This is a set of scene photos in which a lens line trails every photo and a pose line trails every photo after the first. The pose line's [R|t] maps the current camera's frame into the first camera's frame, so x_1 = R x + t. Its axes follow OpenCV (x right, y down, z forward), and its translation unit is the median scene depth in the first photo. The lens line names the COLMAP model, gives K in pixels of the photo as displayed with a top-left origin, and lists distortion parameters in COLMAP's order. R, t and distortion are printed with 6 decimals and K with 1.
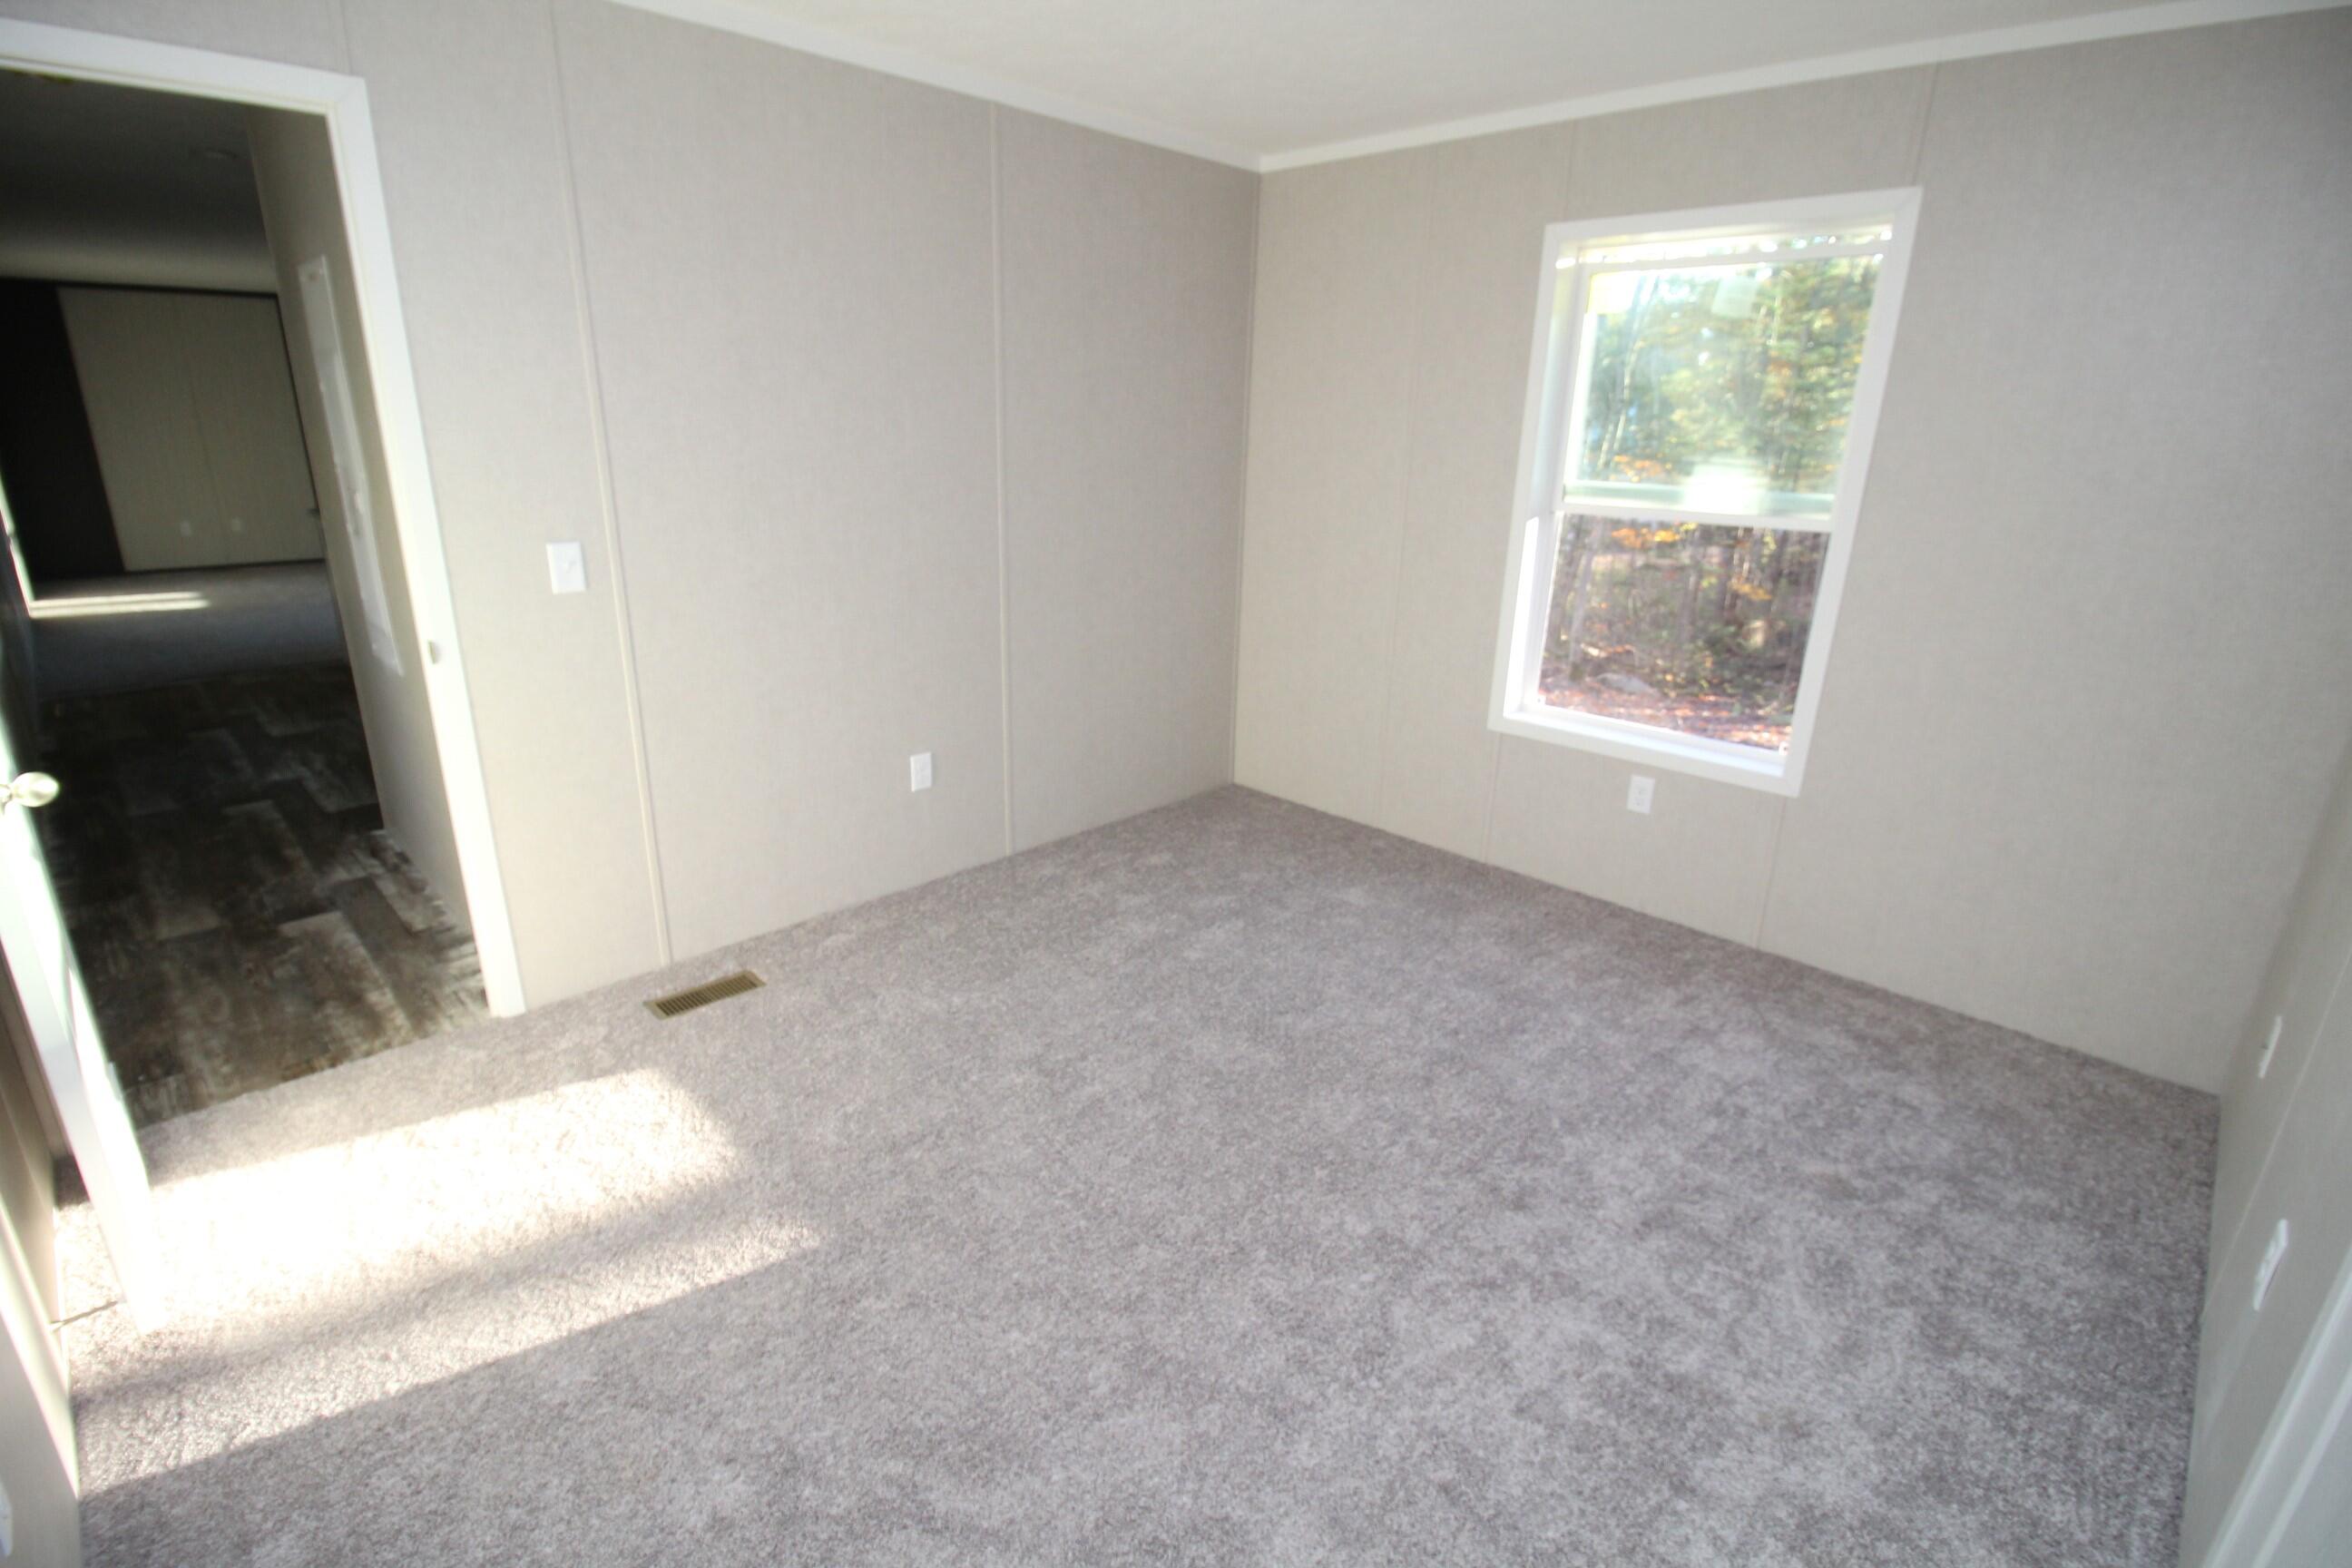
lens RADIAL K [[1084.4, 0, 1169.5], [0, 1084.4, 774.5], [0, 0, 1]] dist [-0.001594, -0.011305]
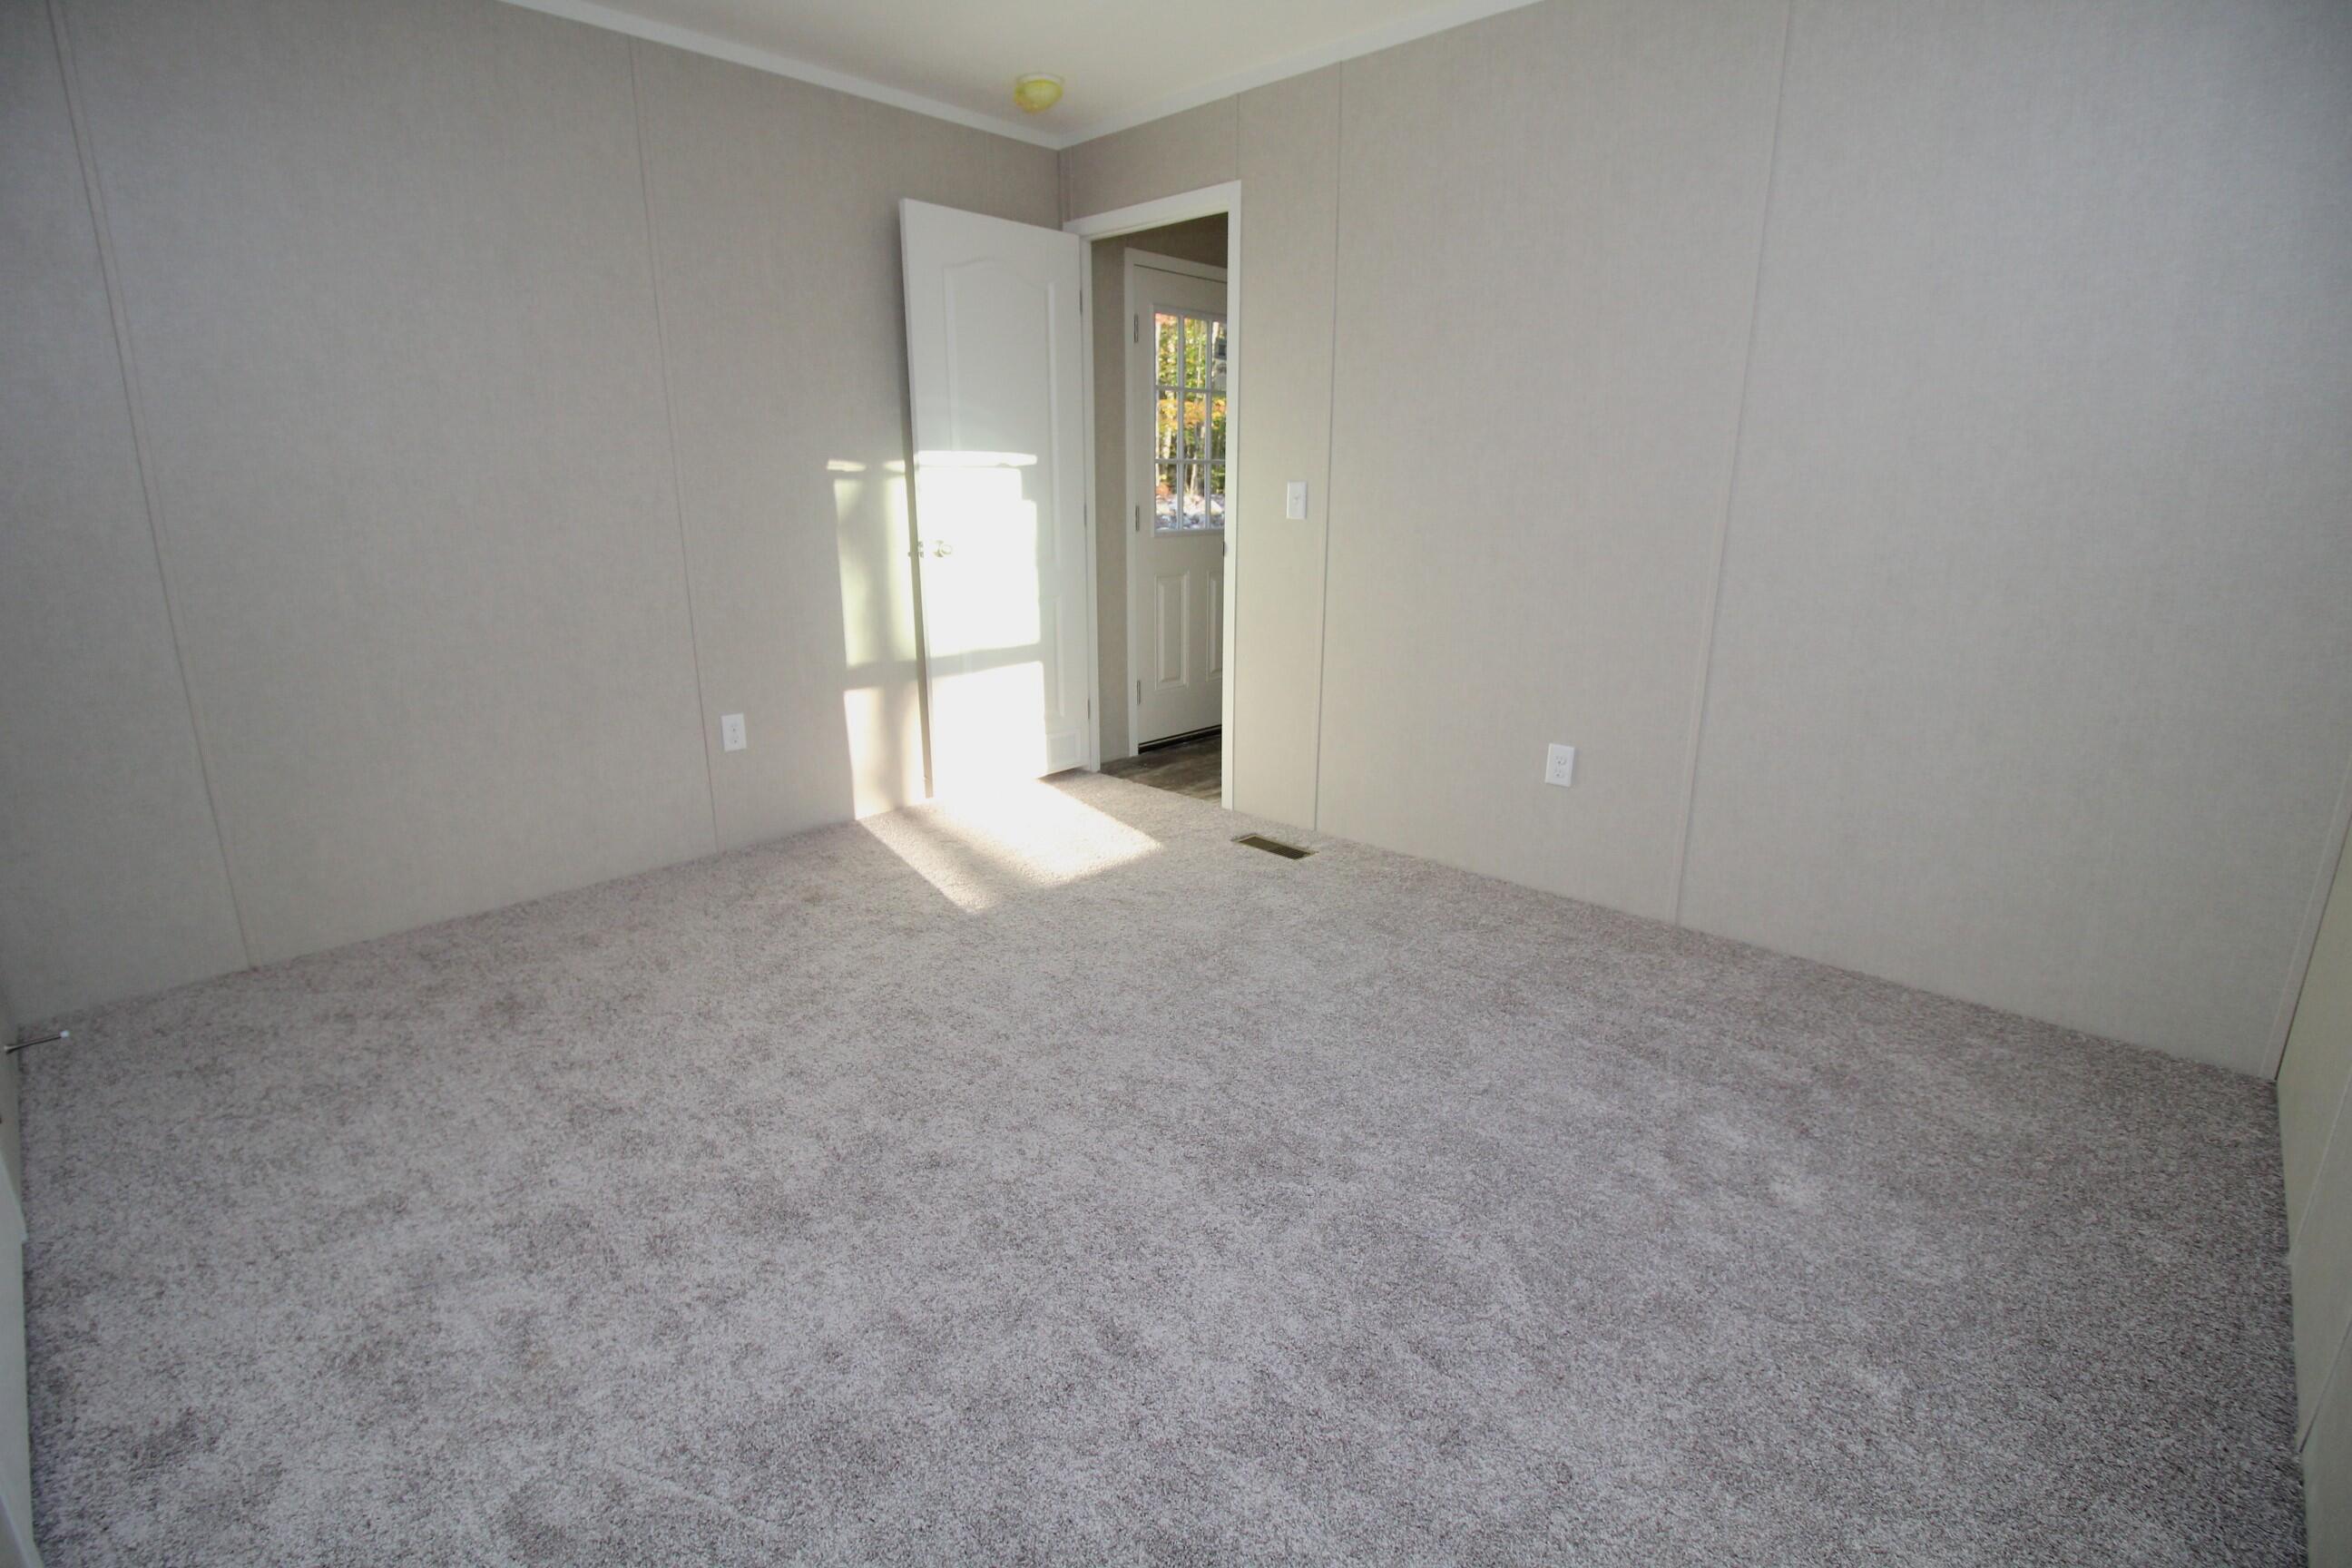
lens RADIAL K [[1084.4, 0, 1167.8], [0, 1084.4, 779.9], [0, 0, 1]] dist [-0.001594, -0.011305]
pose [[0.019953, 0.241748, -0.970134, 0.789239], [-0.307157, 0.924883, 0.224154, -0.114580], [0.951450, 0.293511, 0.092708, 0.768588]]
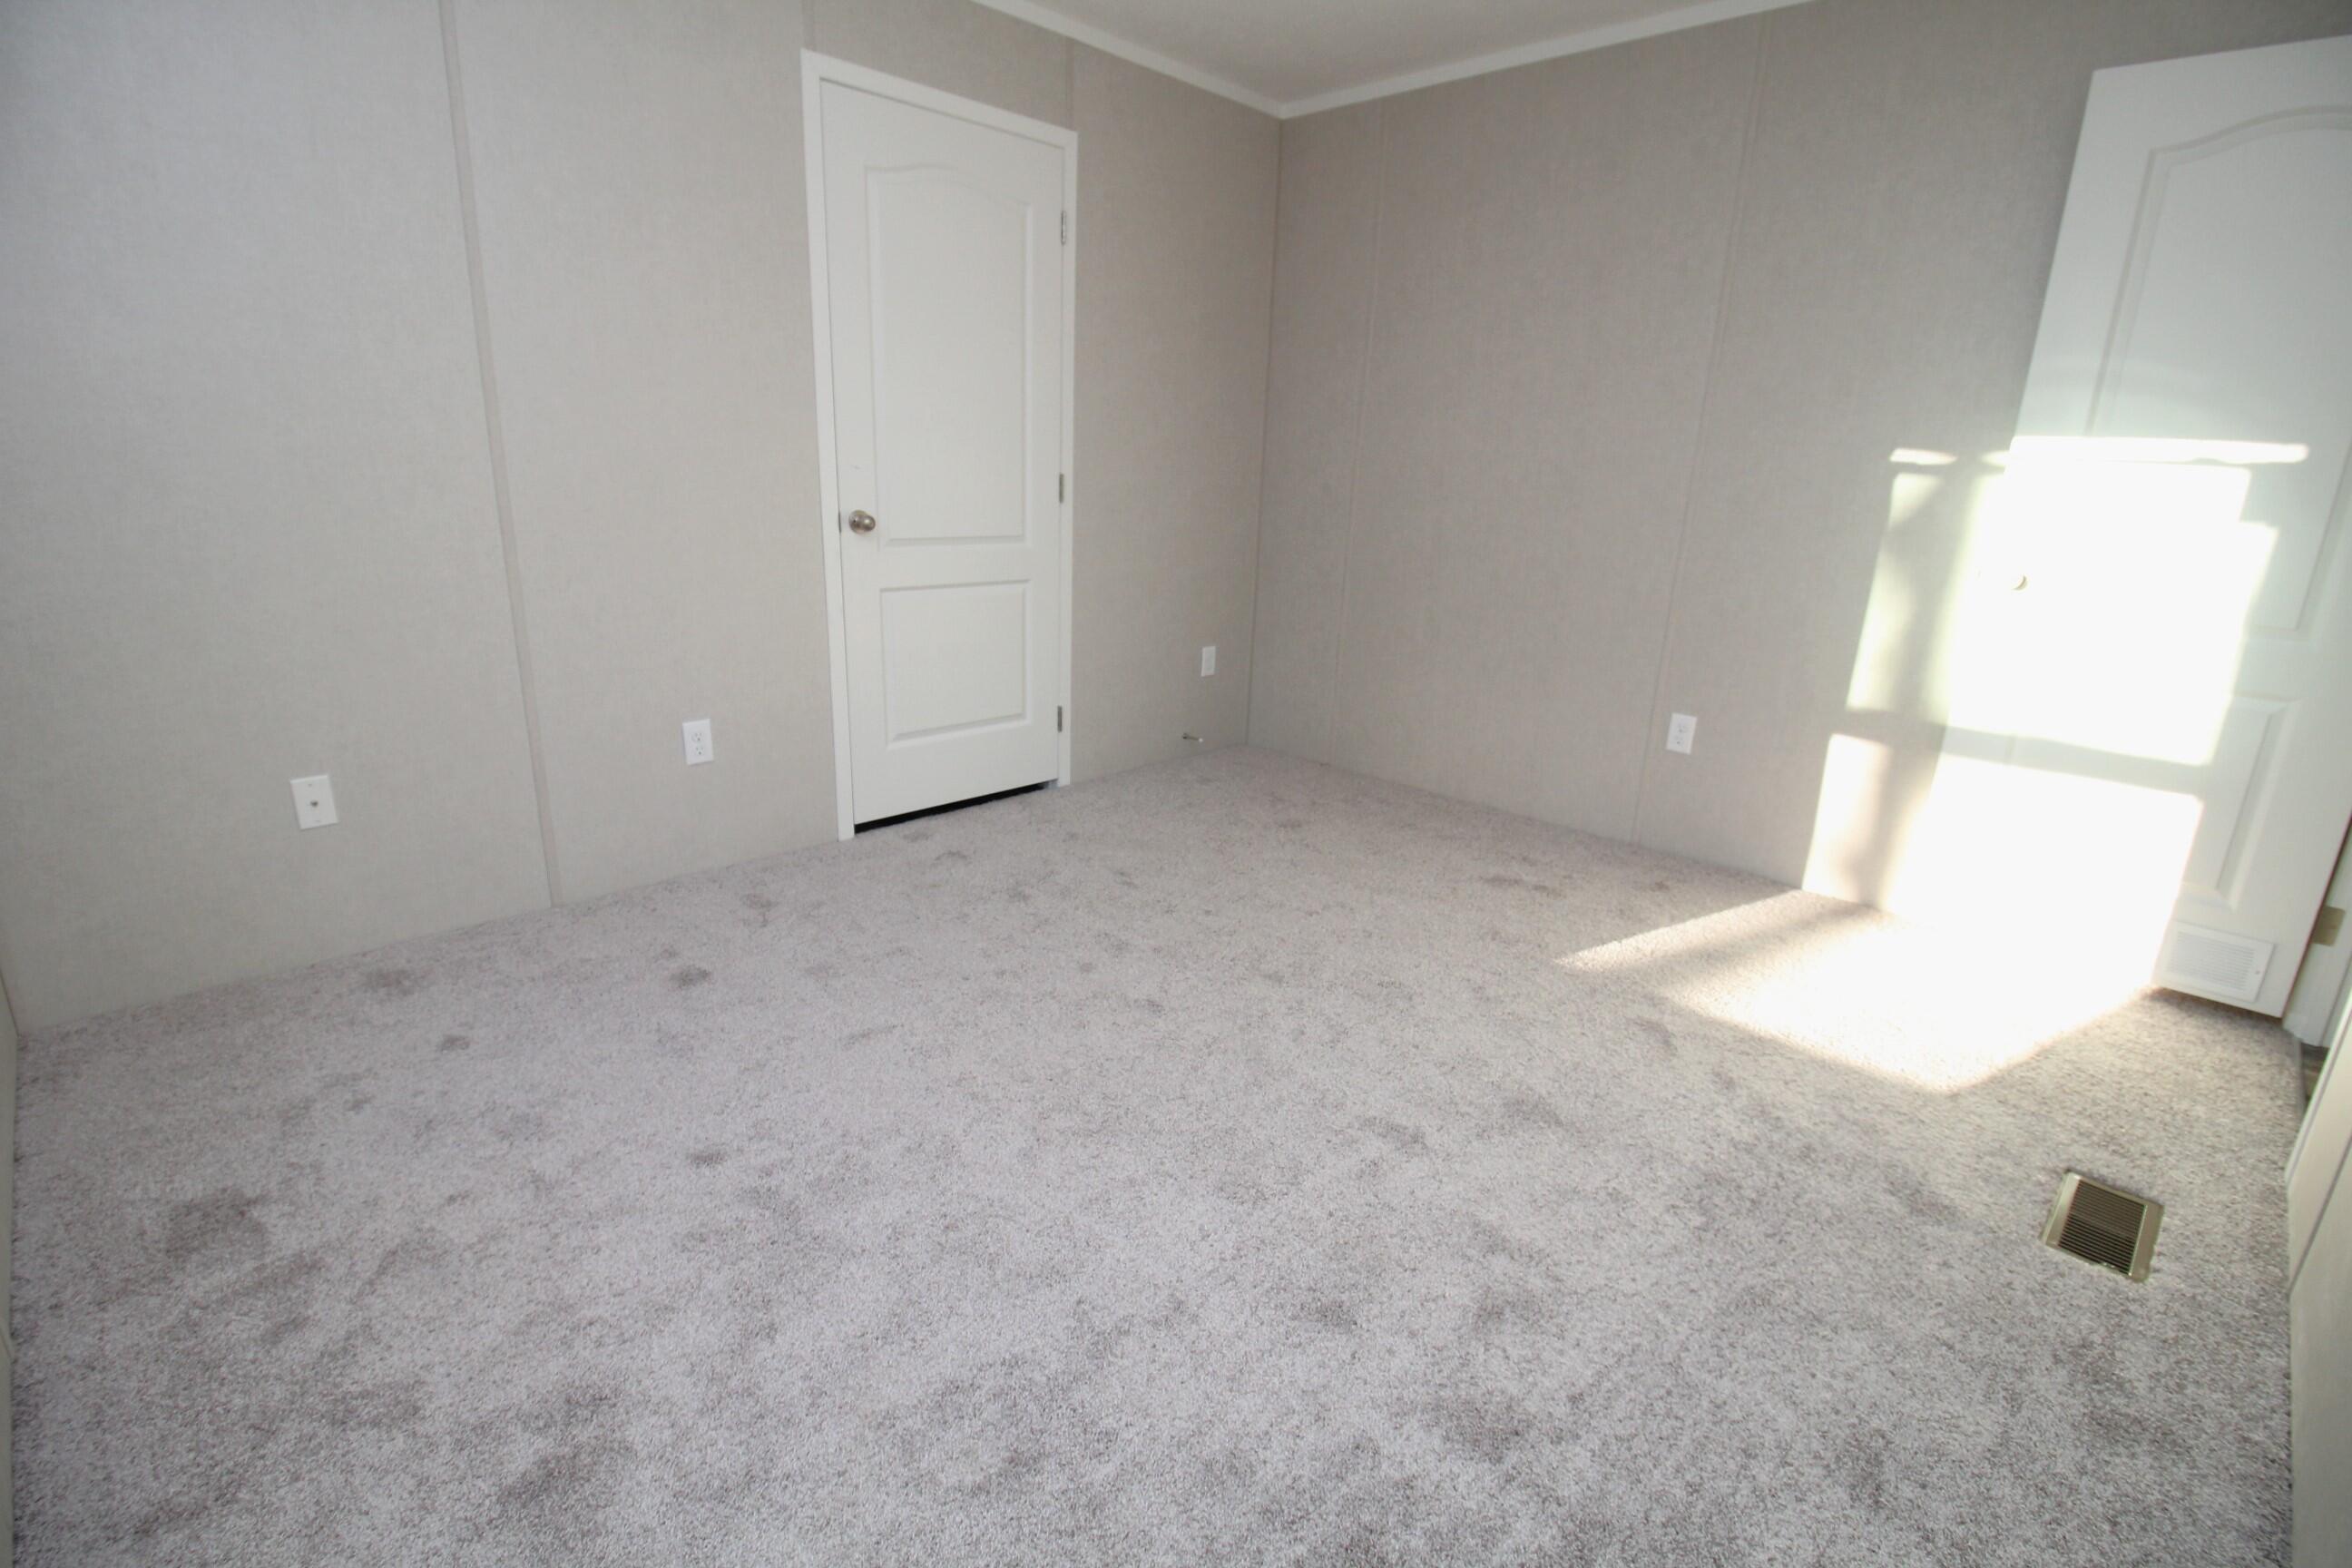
lens RADIAL K [[1084.4, 0, 1168.9], [0, 1084.4, 767.9], [0, 0, 1]] dist [-0.001594, -0.011305]
pose [[-0.998144, -0.059301, -0.013873, 0.129930], [-0.057029, 0.830174, 0.554580, -0.328023], [-0.021370, 0.554342, -0.832015, 1.416410]]
